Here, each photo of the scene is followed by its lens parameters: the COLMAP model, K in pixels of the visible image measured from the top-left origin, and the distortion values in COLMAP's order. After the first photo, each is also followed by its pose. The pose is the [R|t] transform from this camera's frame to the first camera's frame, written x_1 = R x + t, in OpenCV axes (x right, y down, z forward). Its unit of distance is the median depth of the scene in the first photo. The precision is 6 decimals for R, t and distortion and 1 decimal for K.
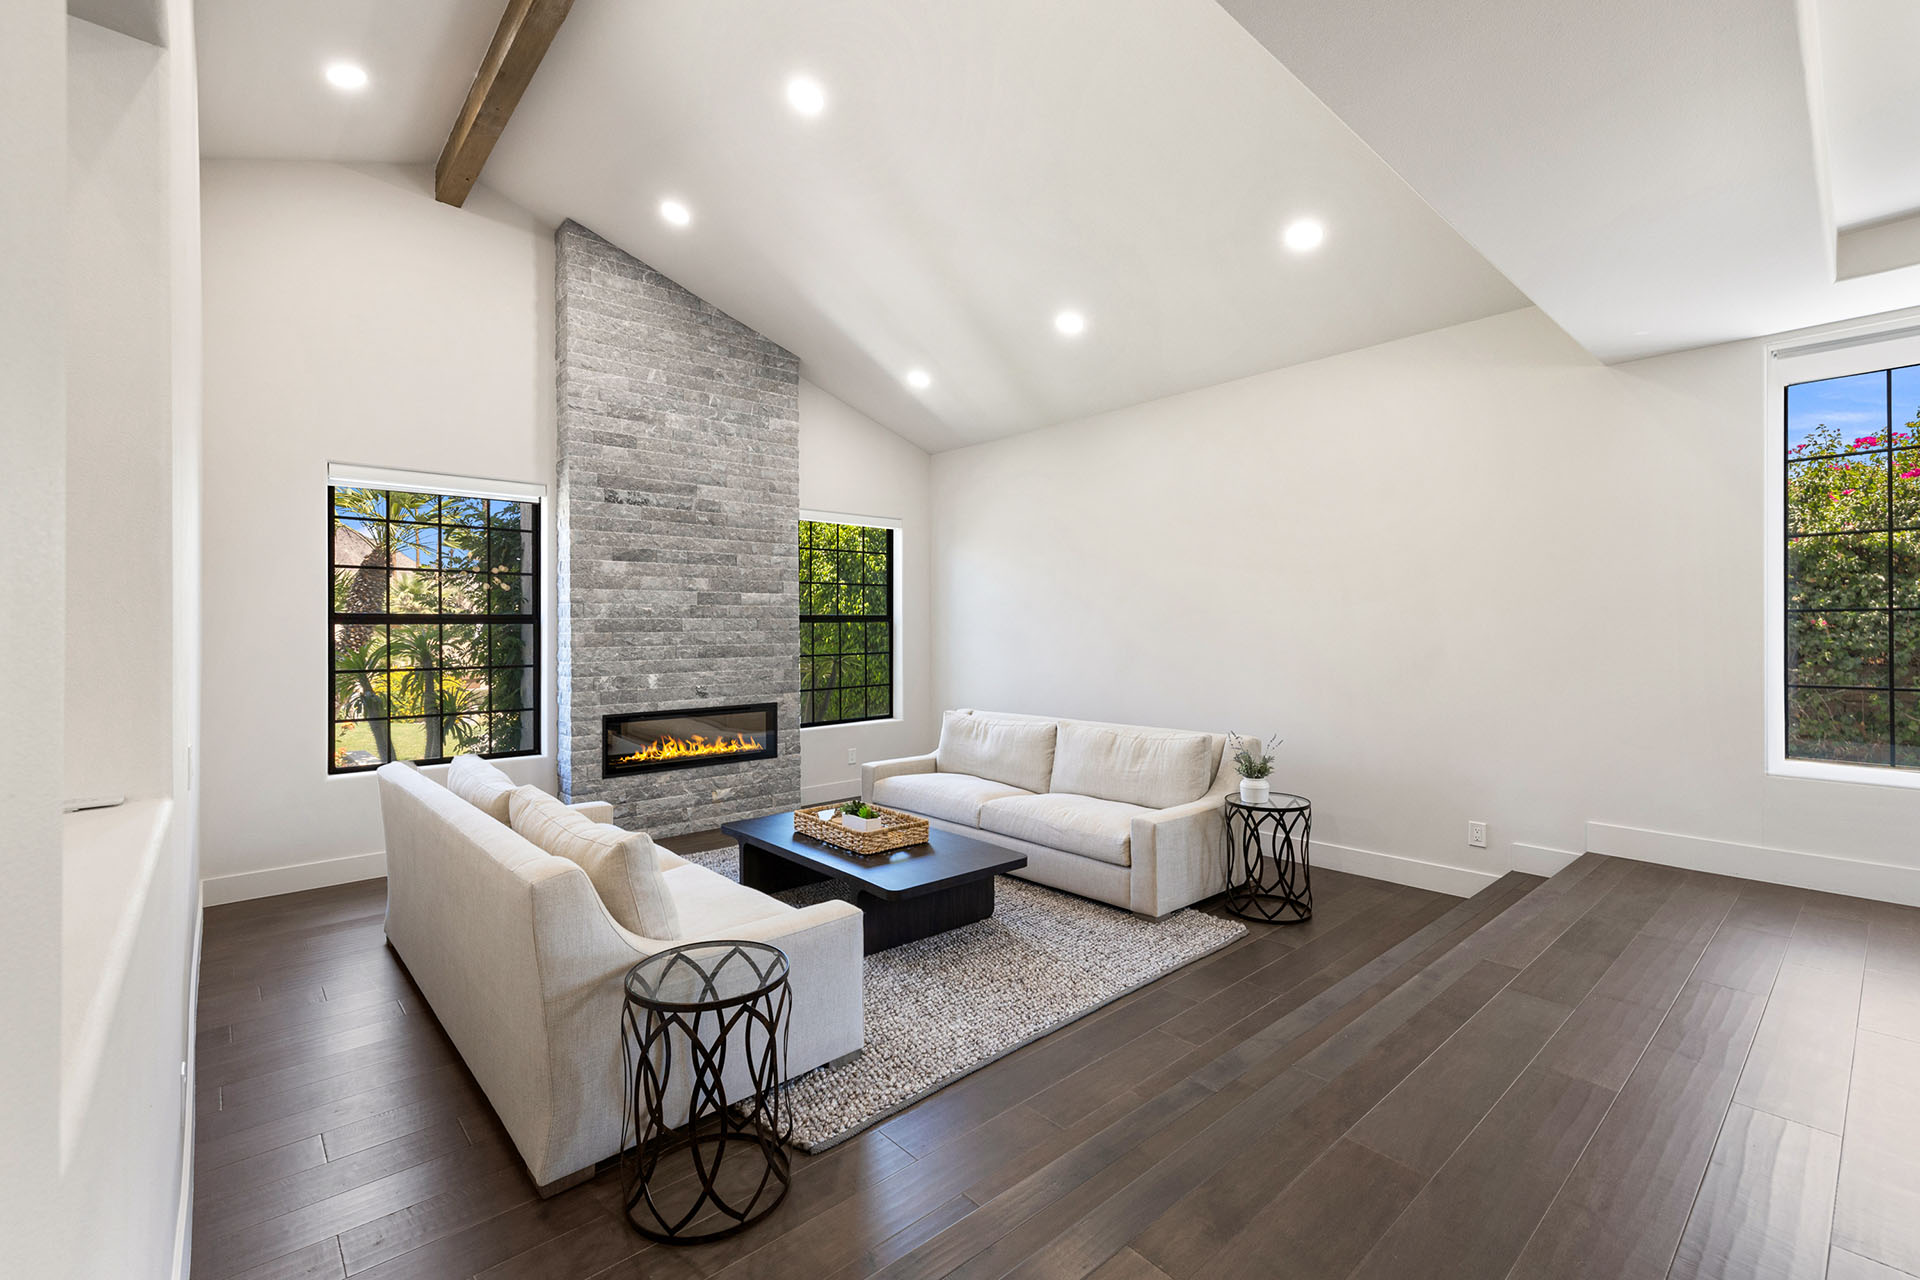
lens RADIAL K [[829.6, 0, 965.9], [0, 829.6, 628.6], [0, 0, 1]] dist [-0.000399, 0.000070]
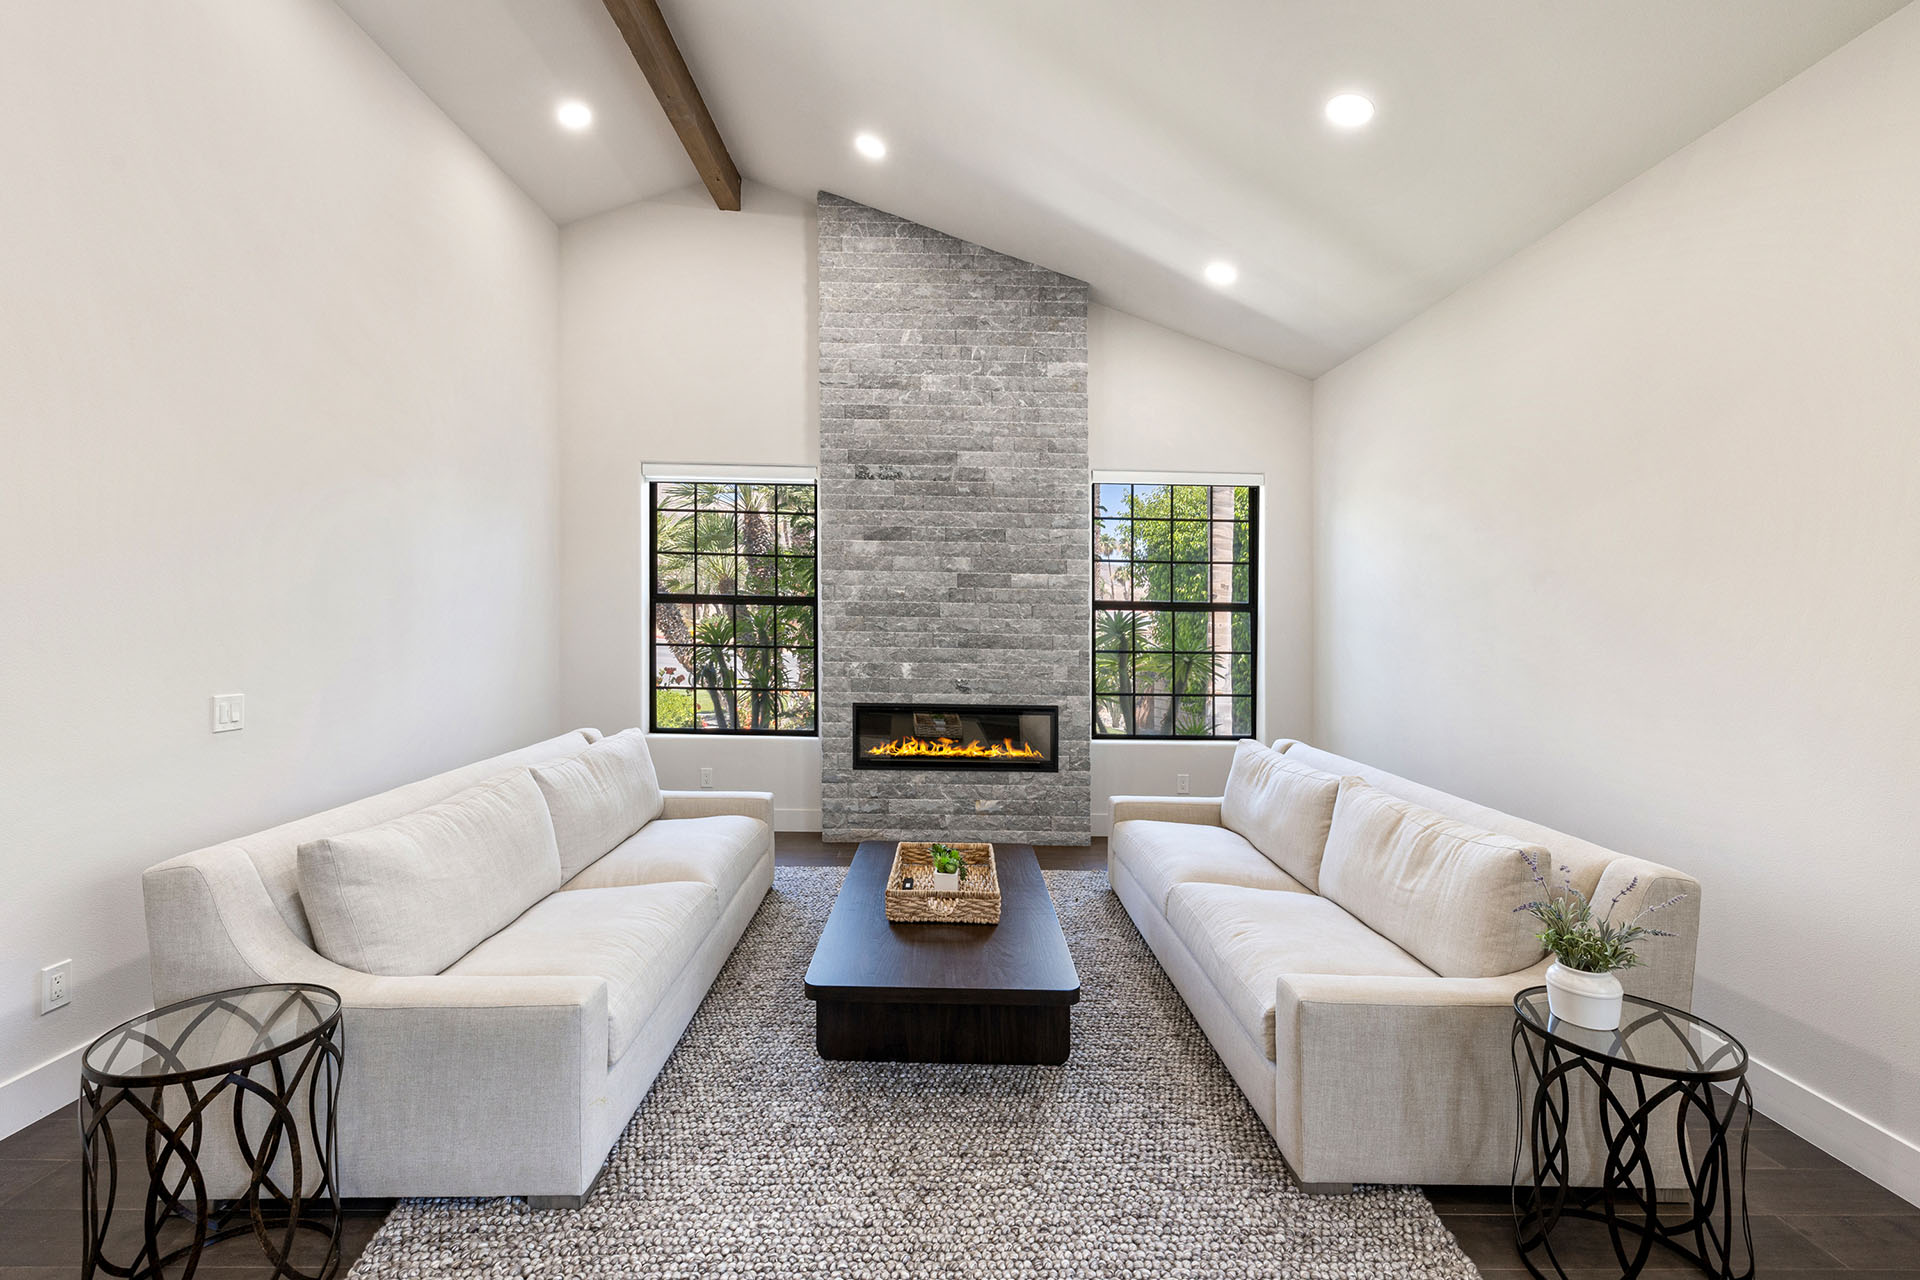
lens RADIAL K [[863.4, 0, 961.0], [0, 863.4, 616.4], [0, 0, 1]] dist [-0.002600, -0.000549]
pose [[0.753828, 0.020070, -0.656766, 0.291829], [-0.023748, 0.999713, 0.003293, -0.000924], [0.656643, 0.013115, 0.754088, 0.316370]]
